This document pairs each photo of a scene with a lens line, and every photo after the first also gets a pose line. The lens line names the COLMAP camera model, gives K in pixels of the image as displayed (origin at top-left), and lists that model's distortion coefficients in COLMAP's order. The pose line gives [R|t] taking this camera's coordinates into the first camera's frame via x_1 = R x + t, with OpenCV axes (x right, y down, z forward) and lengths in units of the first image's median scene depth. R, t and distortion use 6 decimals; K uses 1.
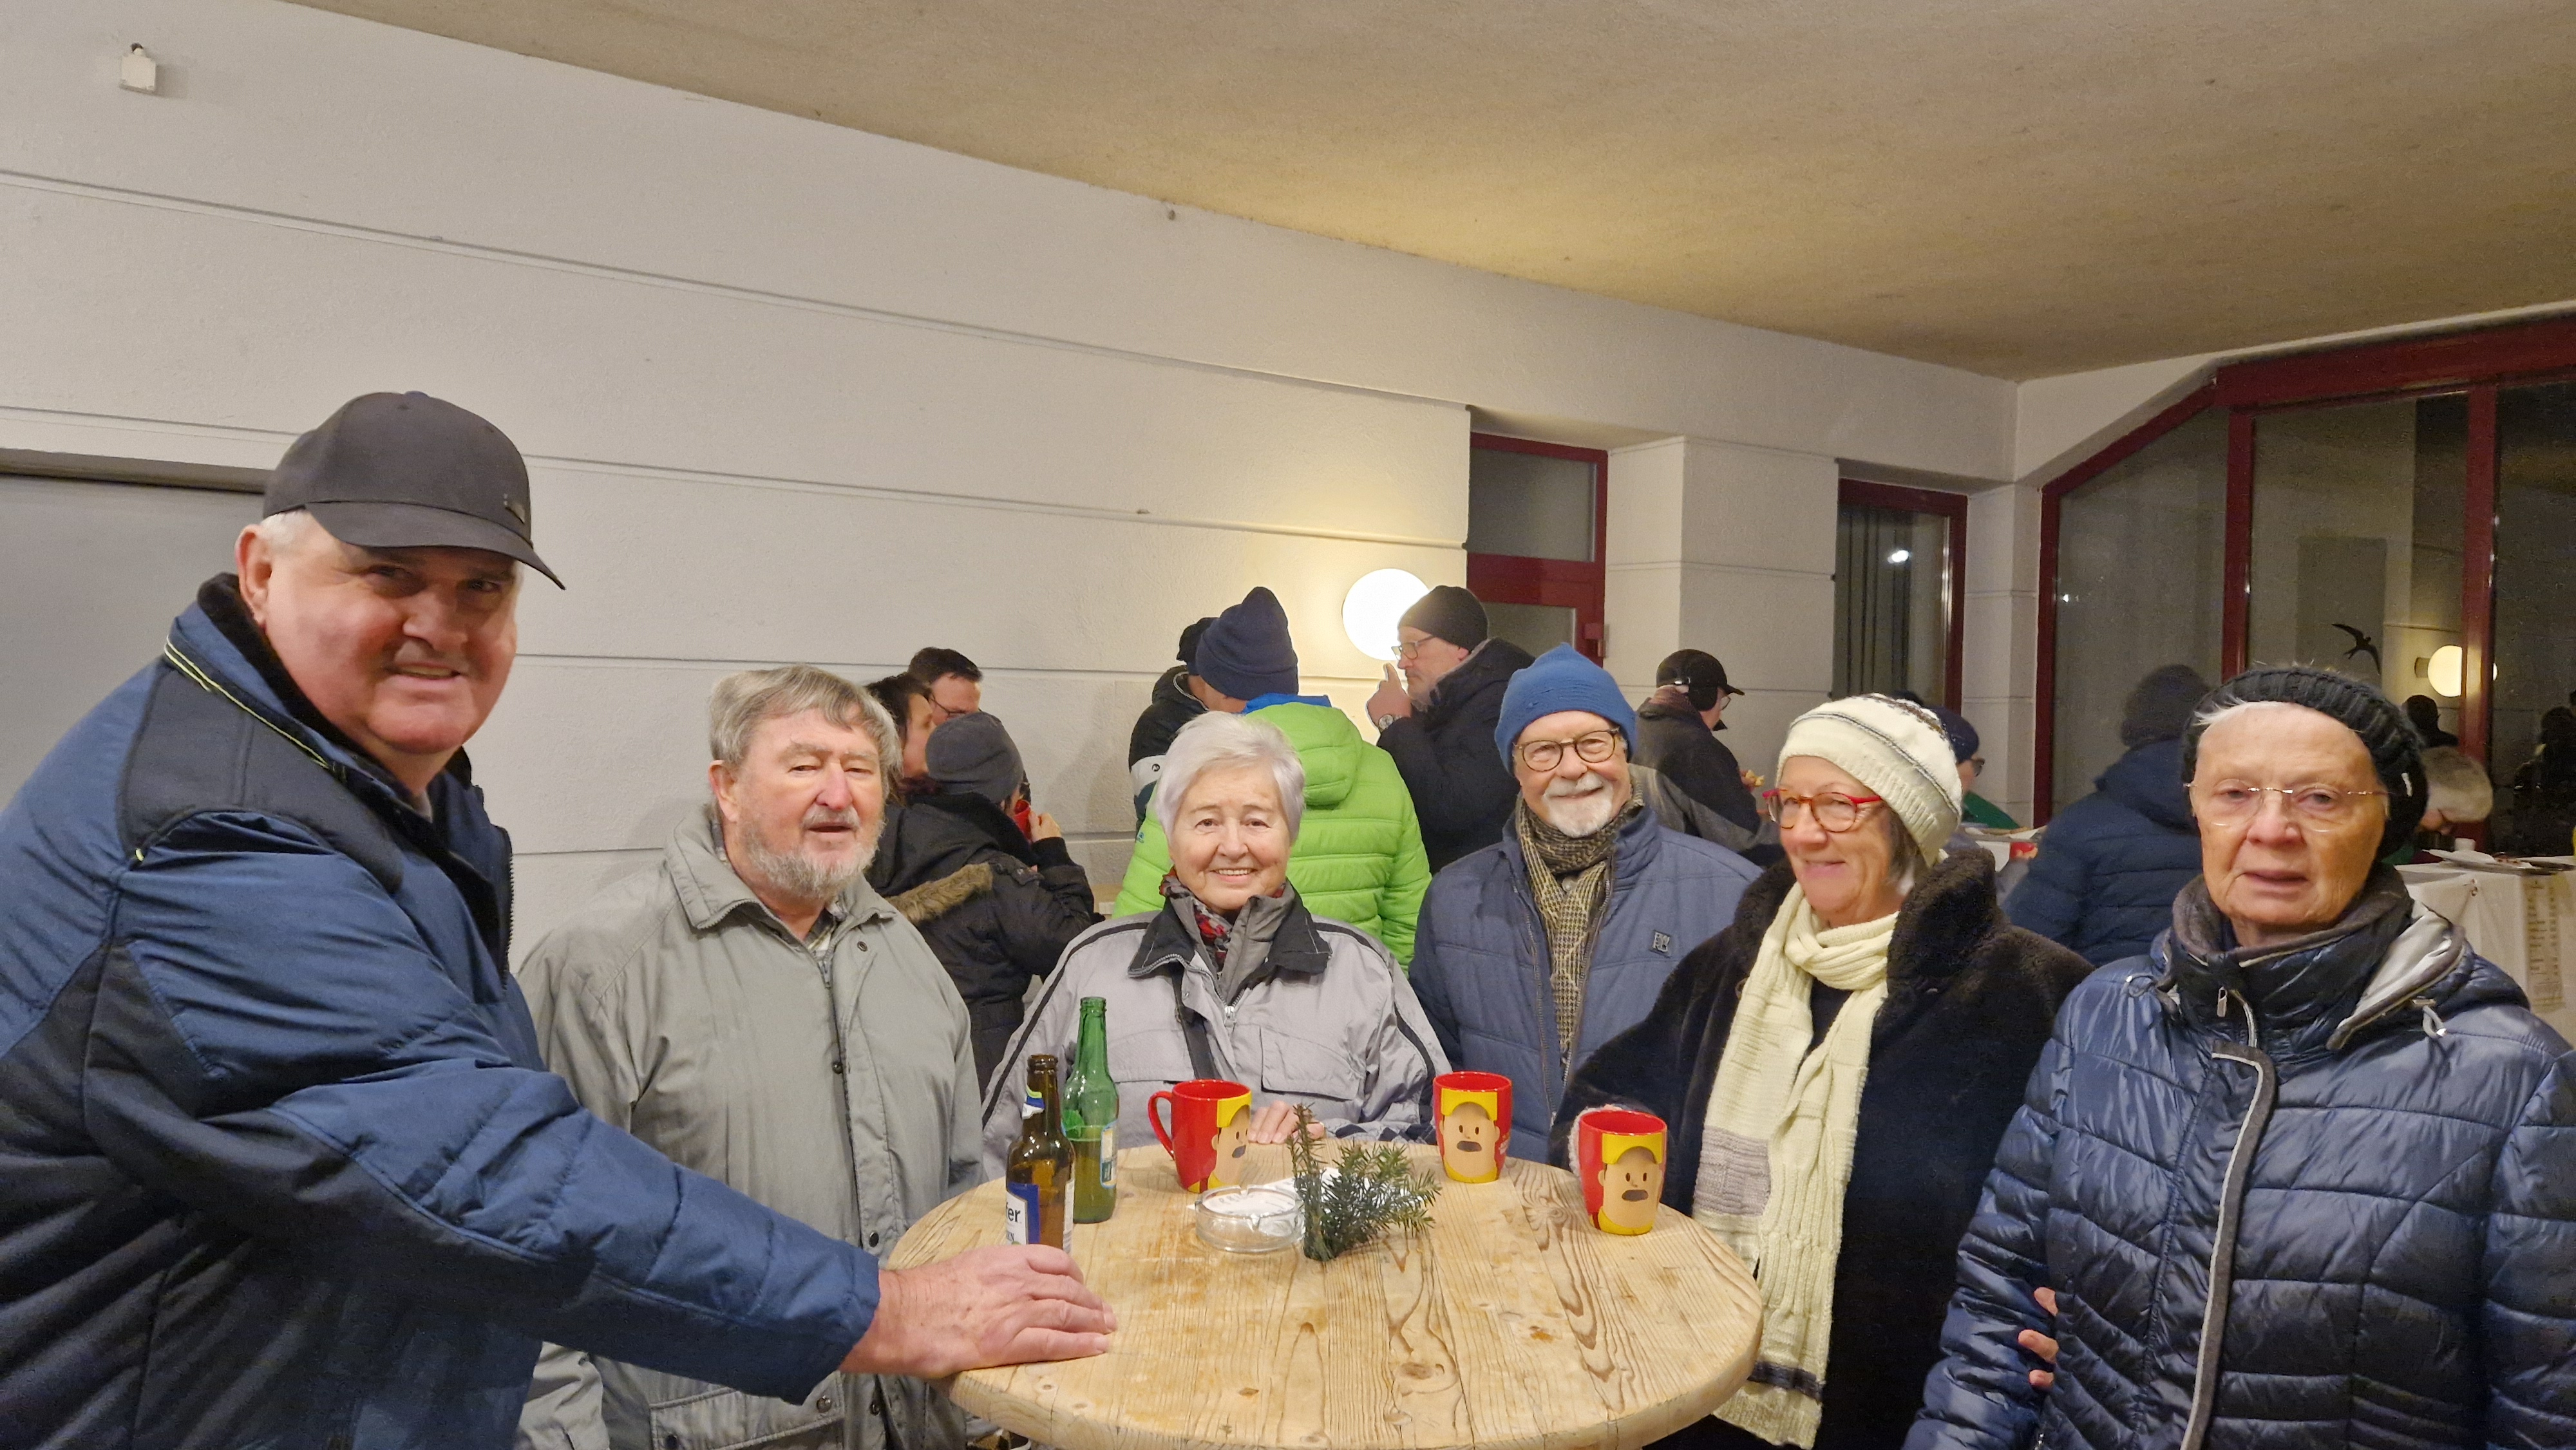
lens RADIAL K [[1803.7, 0, 1288.0], [0, 1803.7, 725.0], [0, 0, 1]] dist [0.098688, -0.076291]
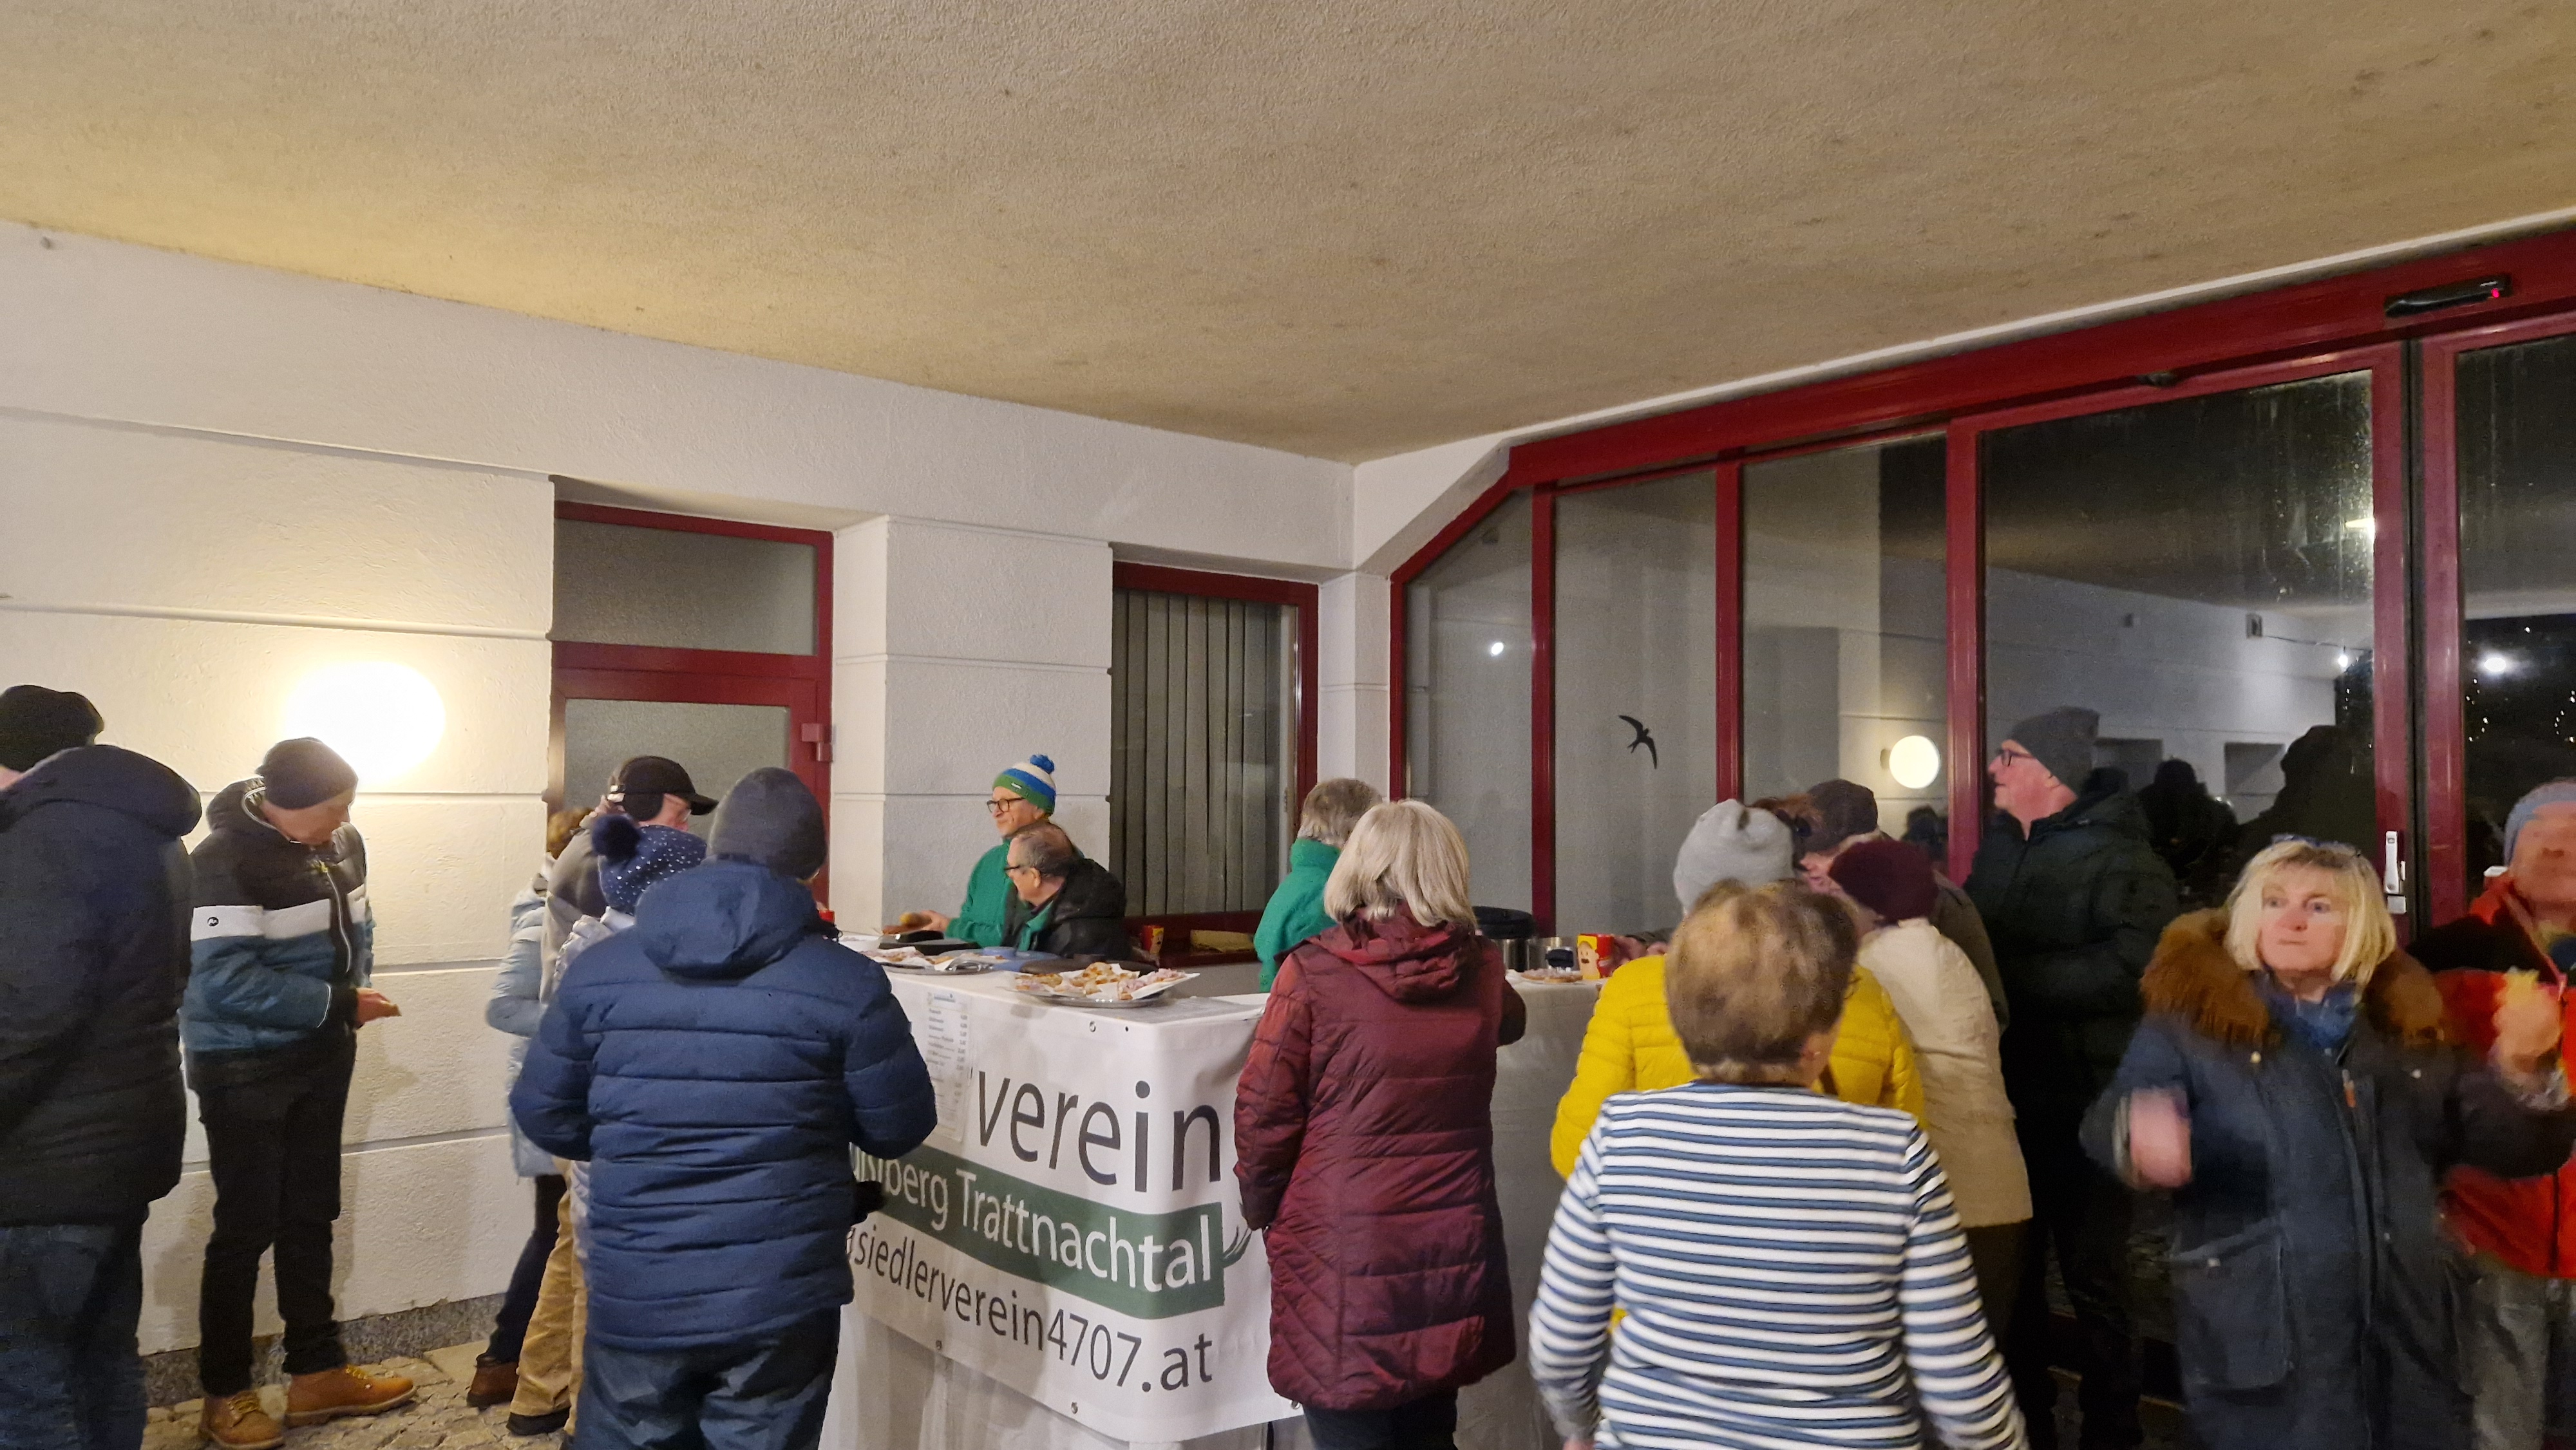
lens RADIAL K [[1803.7, 0, 1288.0], [0, 1803.7, 725.0], [0, 0, 1]] dist [0.098688, -0.076291]
pose [[0.997829, -0.016076, 0.063868, 0.335155], [0.019968, 0.997951, -0.060782, 0.002523], [-0.062761, 0.061926, 0.996106, 0.096134]]
